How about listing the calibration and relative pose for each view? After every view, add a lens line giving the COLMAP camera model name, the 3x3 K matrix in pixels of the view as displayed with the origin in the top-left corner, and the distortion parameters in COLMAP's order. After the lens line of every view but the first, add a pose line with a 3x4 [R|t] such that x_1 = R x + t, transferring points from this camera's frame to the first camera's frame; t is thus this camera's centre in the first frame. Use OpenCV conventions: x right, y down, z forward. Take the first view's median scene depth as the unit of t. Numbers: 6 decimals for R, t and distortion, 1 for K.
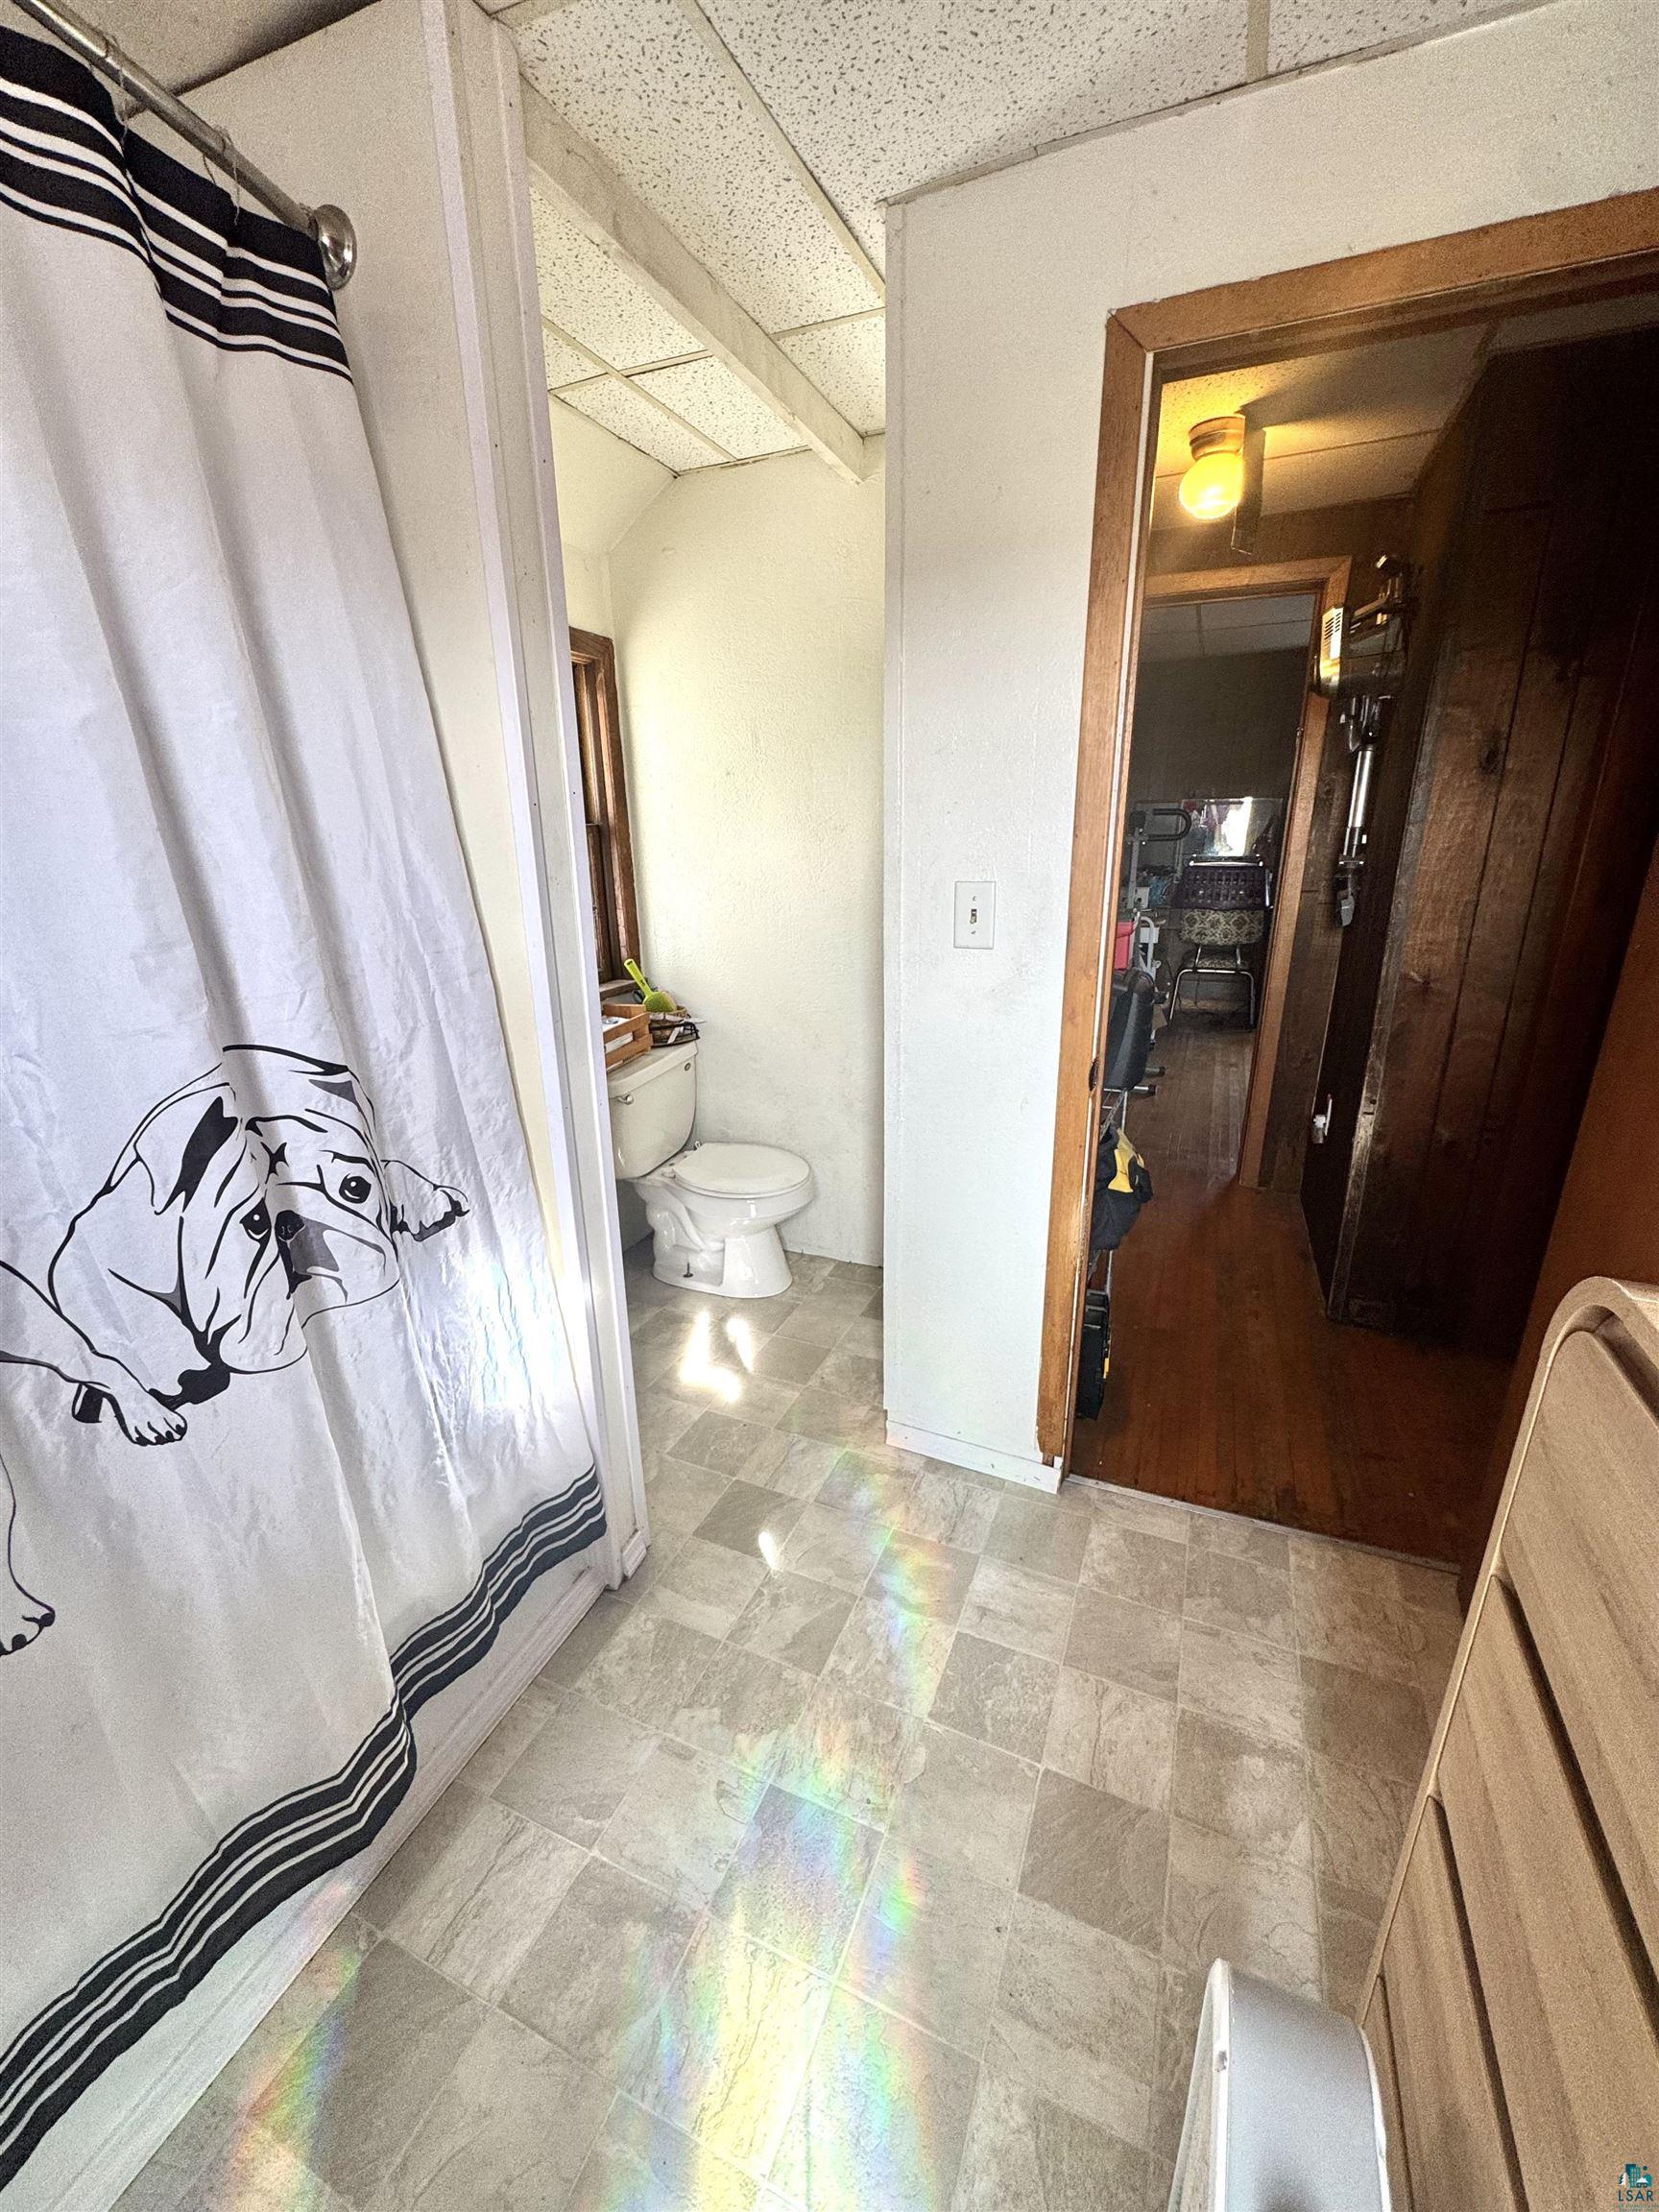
lens RADIAL K [[890.3, 0, 828.5], [0, 890.3, 1117.1], [0, 0, 1]] dist [-0.003657, -0.000029]
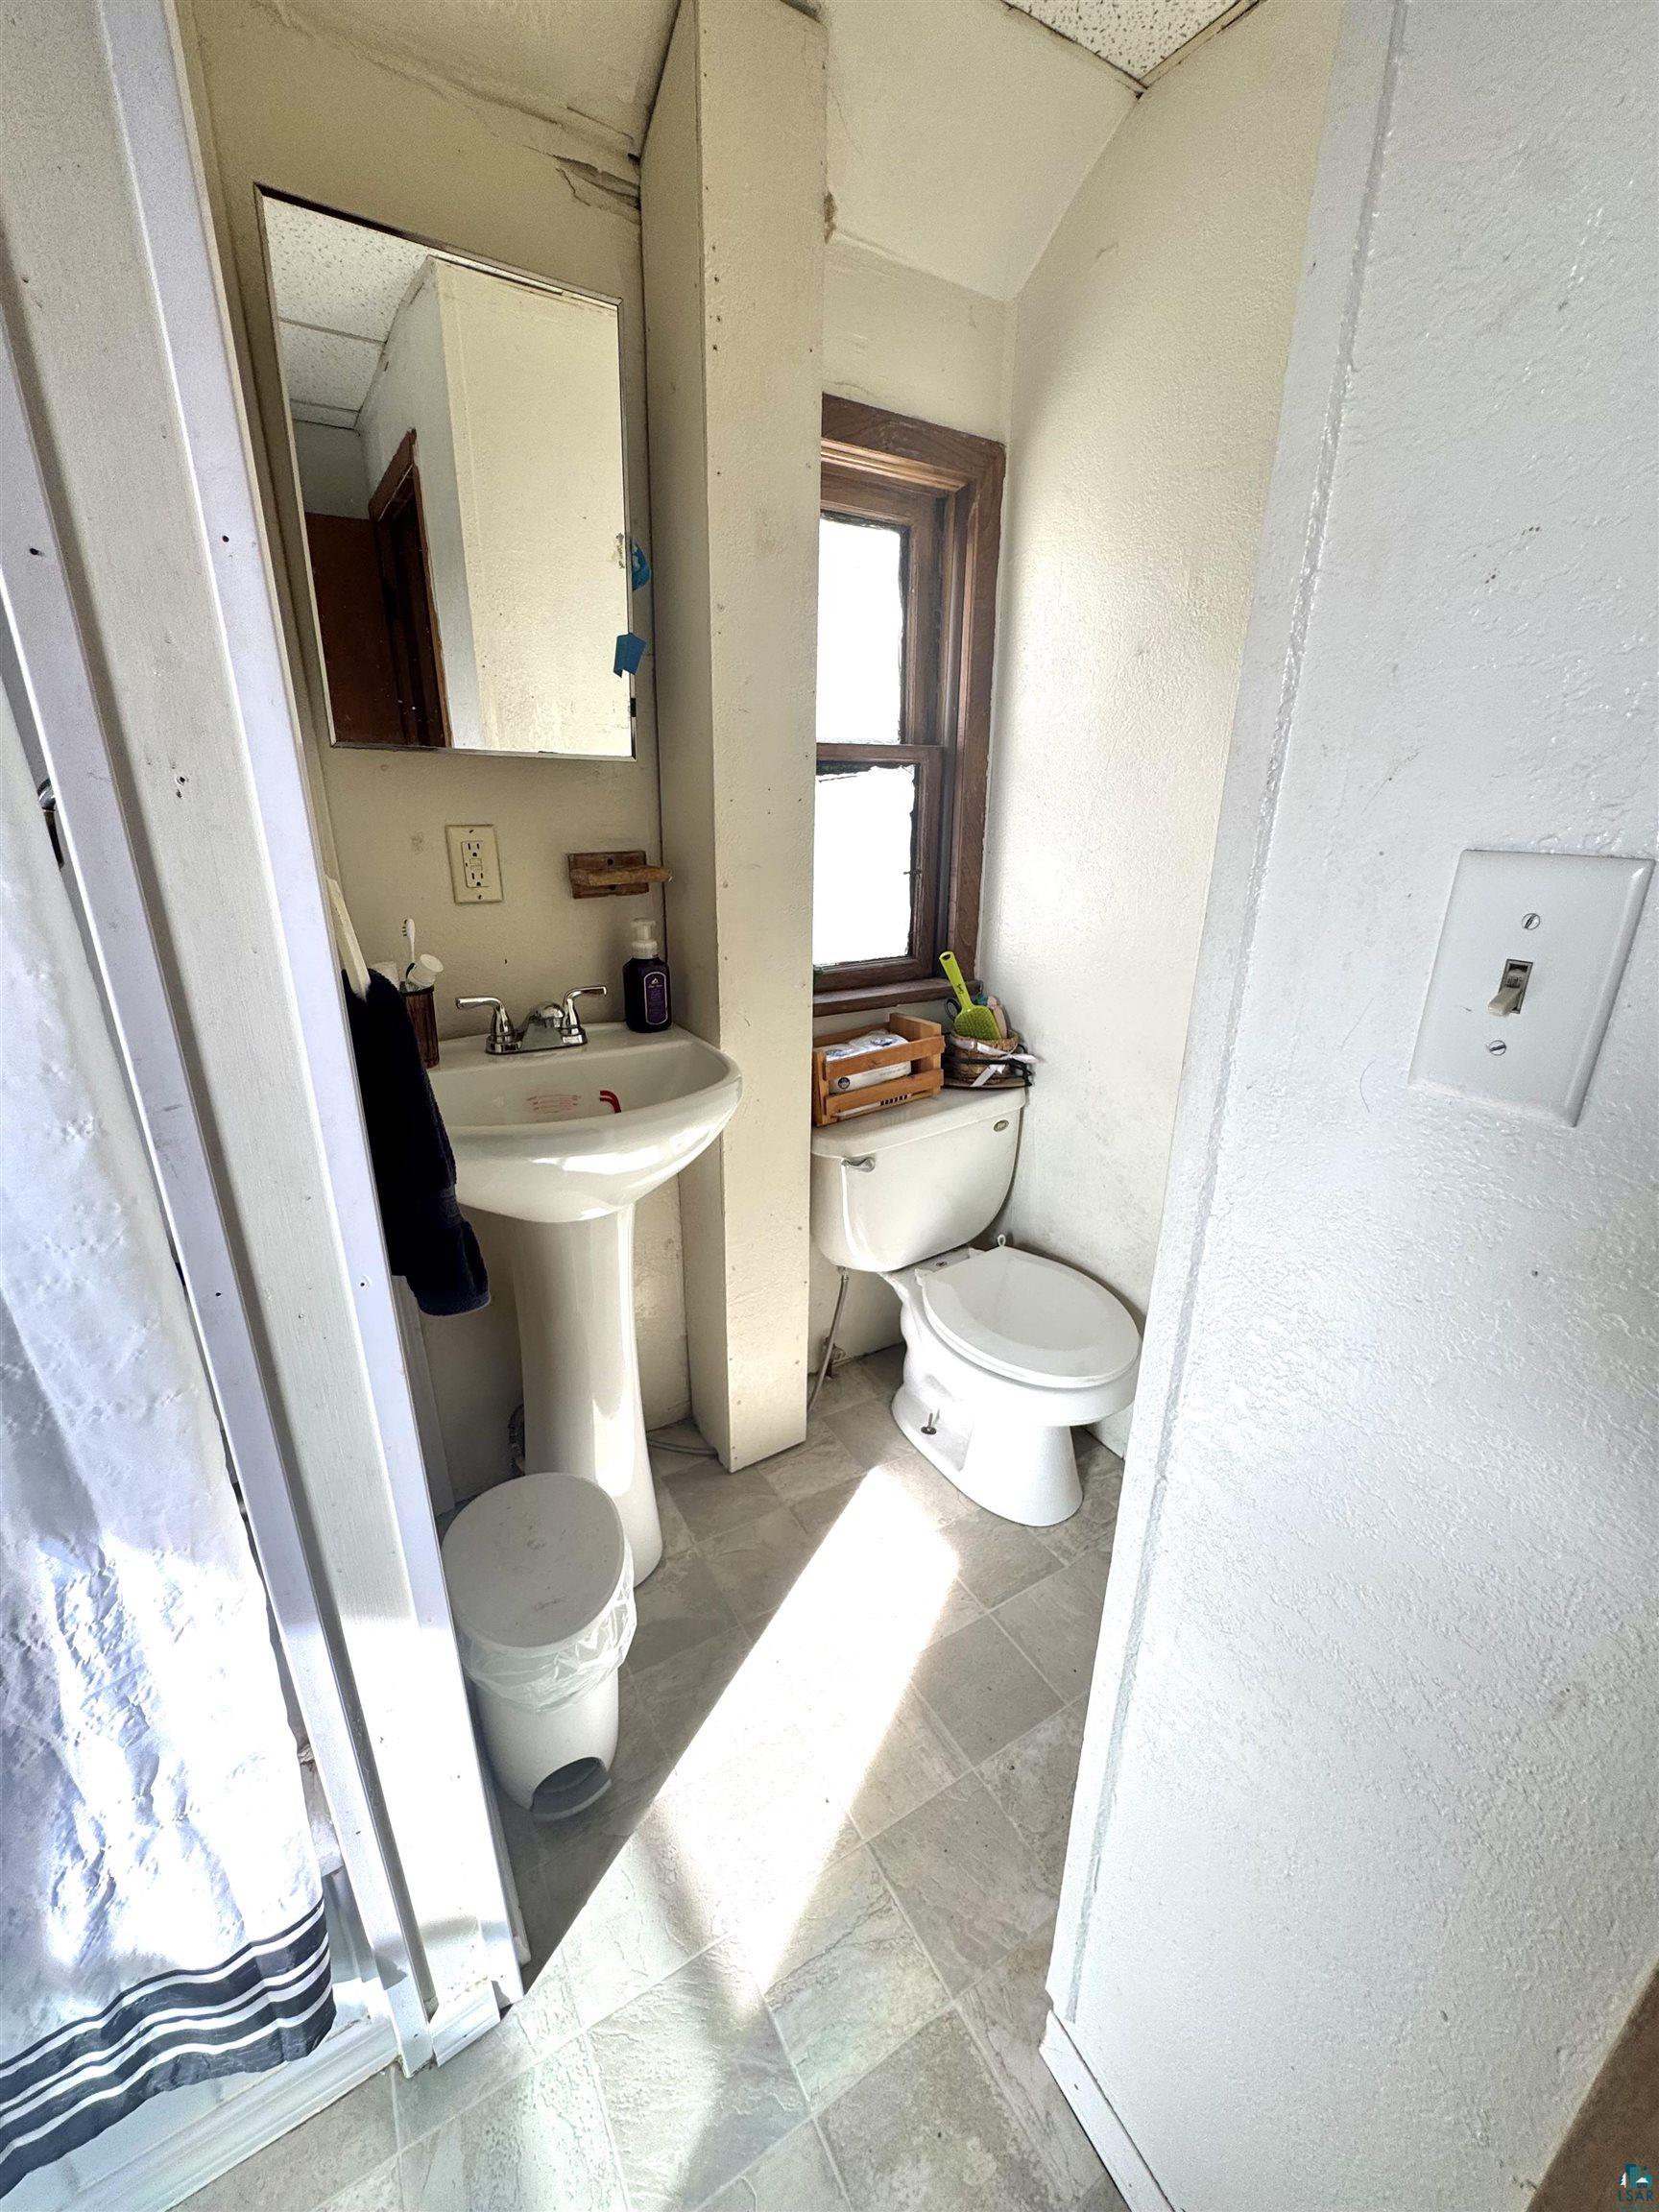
lens RADIAL K [[890.3, 0, 818.8], [0, 890.3, 1110.0], [0, 0, 1]] dist [-0.003657, -0.000029]
pose [[0.786187, 0.225337, -0.575442, 0.109548], [-0.209361, 0.973207, 0.095061, -0.103942], [0.581444, 0.045739, 0.812299, 0.403564]]
